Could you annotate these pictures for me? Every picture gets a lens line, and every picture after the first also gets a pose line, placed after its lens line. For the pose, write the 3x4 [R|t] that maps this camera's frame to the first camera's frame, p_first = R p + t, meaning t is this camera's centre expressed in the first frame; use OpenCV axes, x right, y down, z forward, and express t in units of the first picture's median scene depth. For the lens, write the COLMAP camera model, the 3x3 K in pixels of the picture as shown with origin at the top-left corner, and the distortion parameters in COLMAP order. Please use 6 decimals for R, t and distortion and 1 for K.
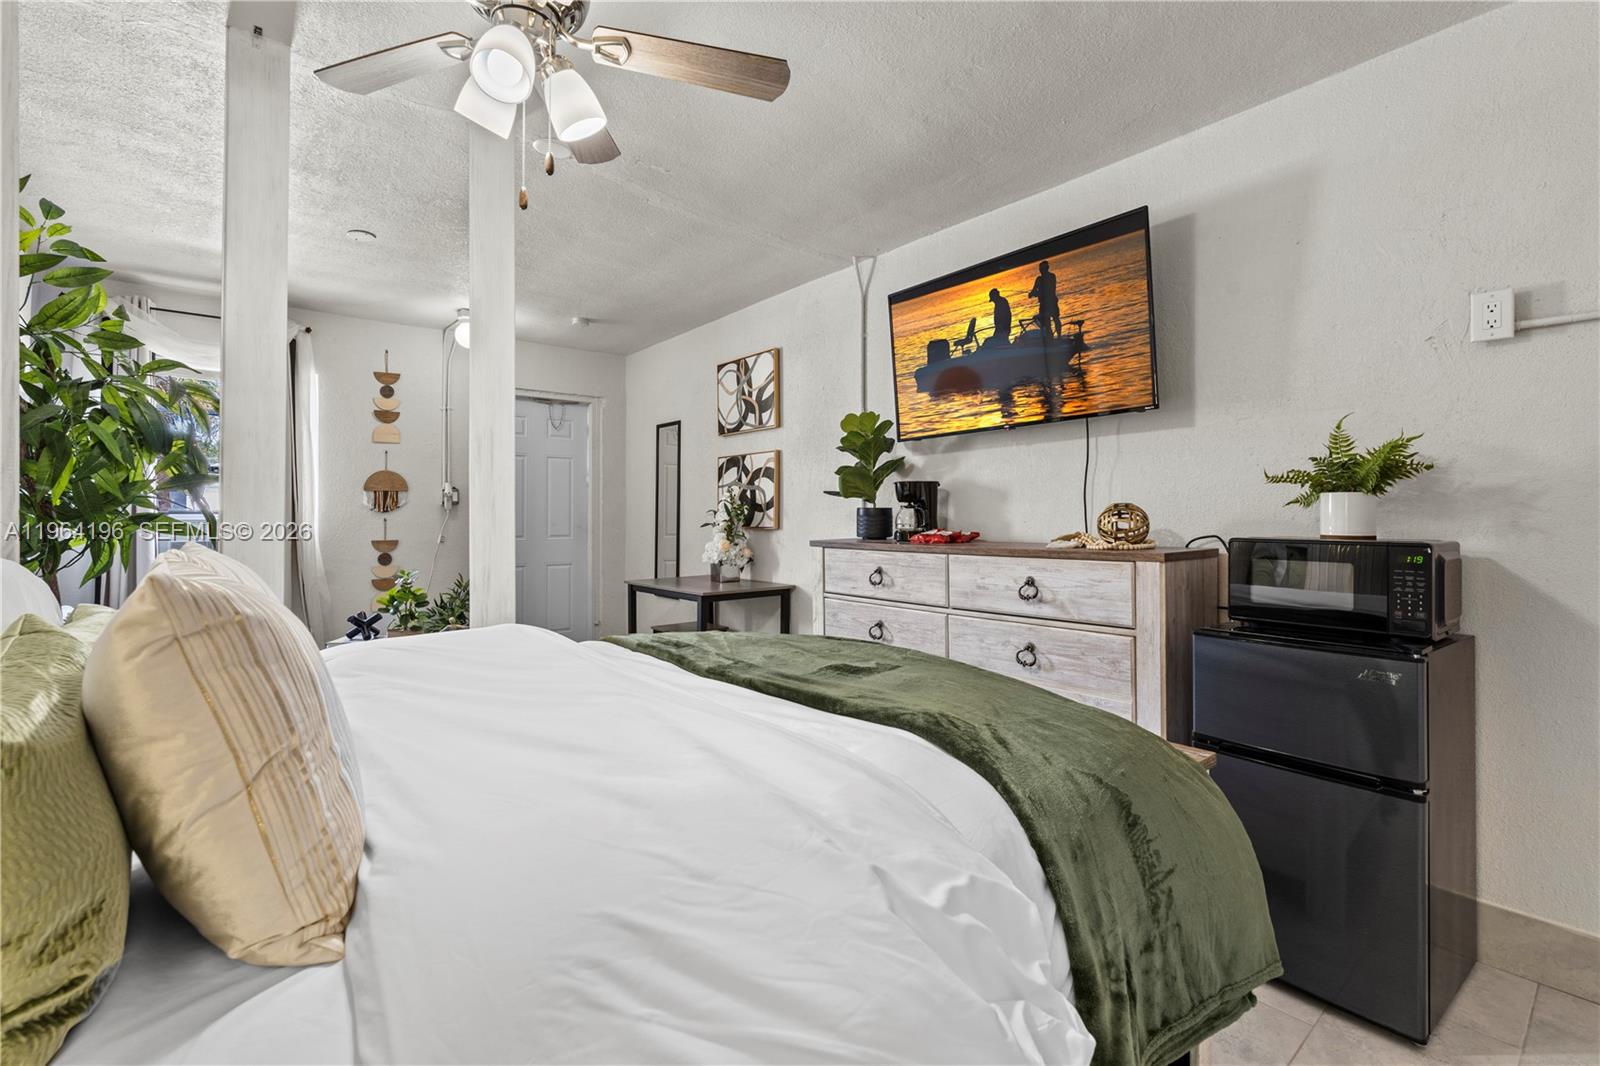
lens RADIAL K [[711.0, 0, 797.5], [0, 711.0, 515.9], [0, 0, 1]] dist [0.000717, 0.000097]
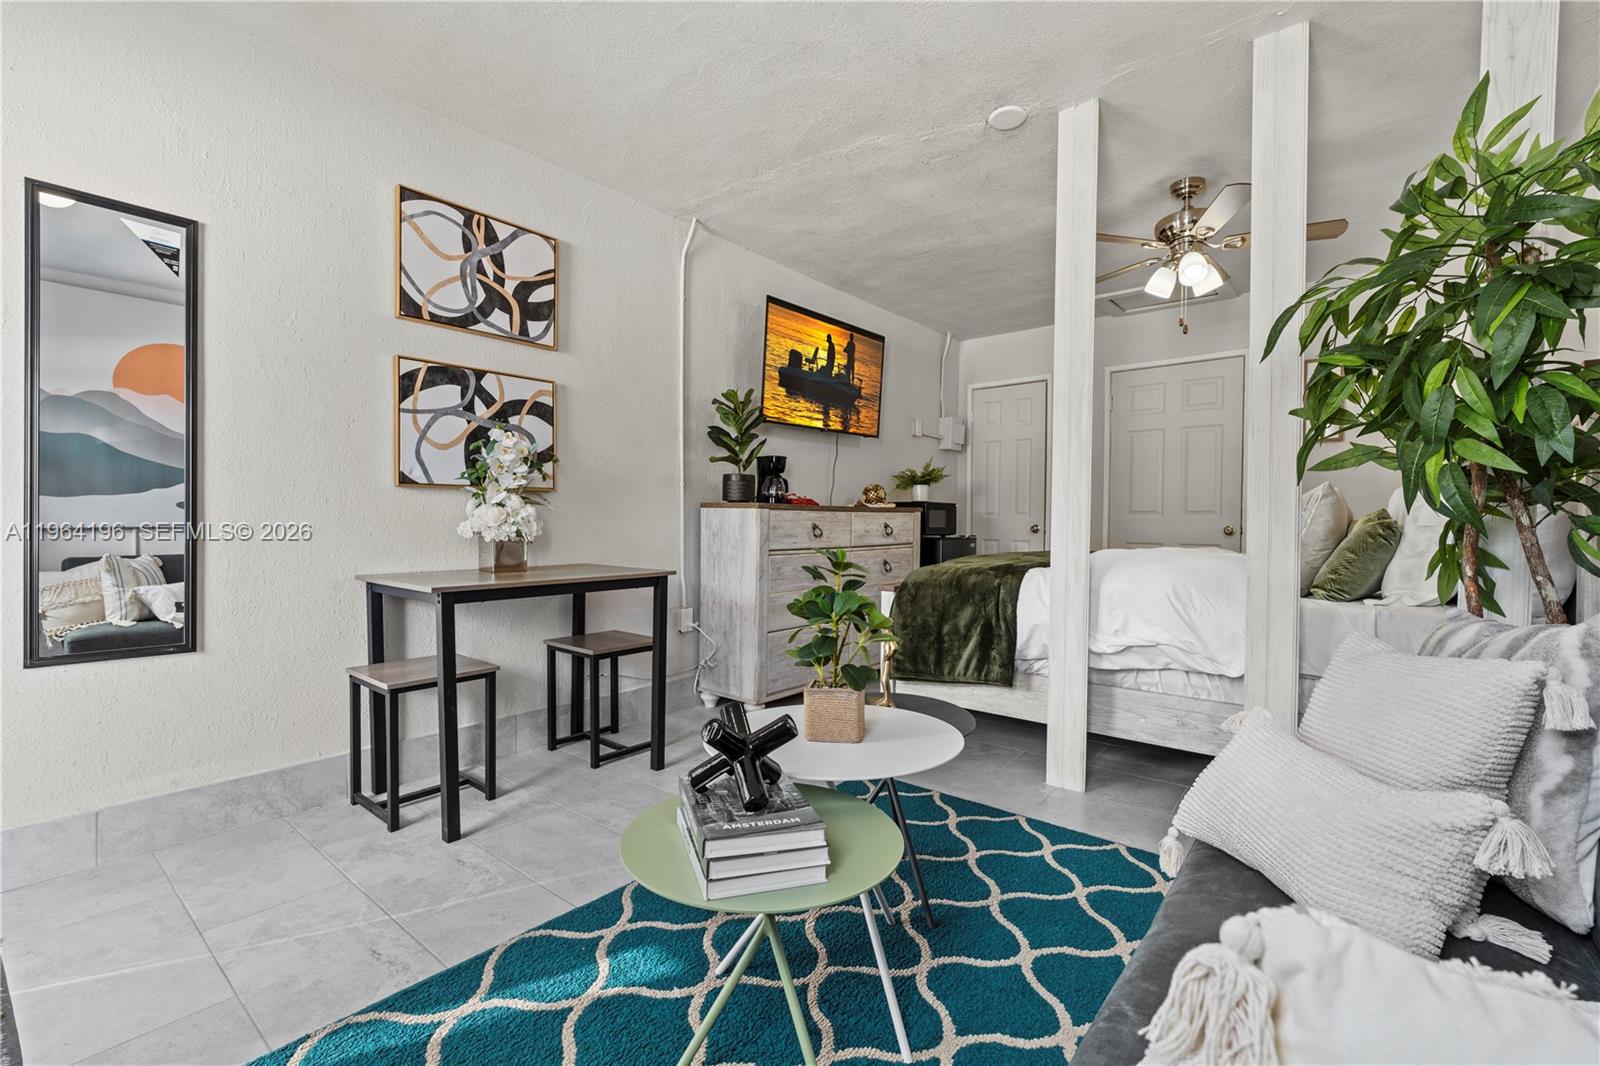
lens RADIAL K [[711.0, 0, 798.7], [0, 711.0, 536.6], [0, 0, 1]] dist [0.000717, 0.000097]
pose [[-0.145851, -0.015987, 0.989177, -0.768402], [-0.018158, 0.999744, 0.013481, 0.048474], [-0.989140, -0.015996, -0.146104, 0.847212]]
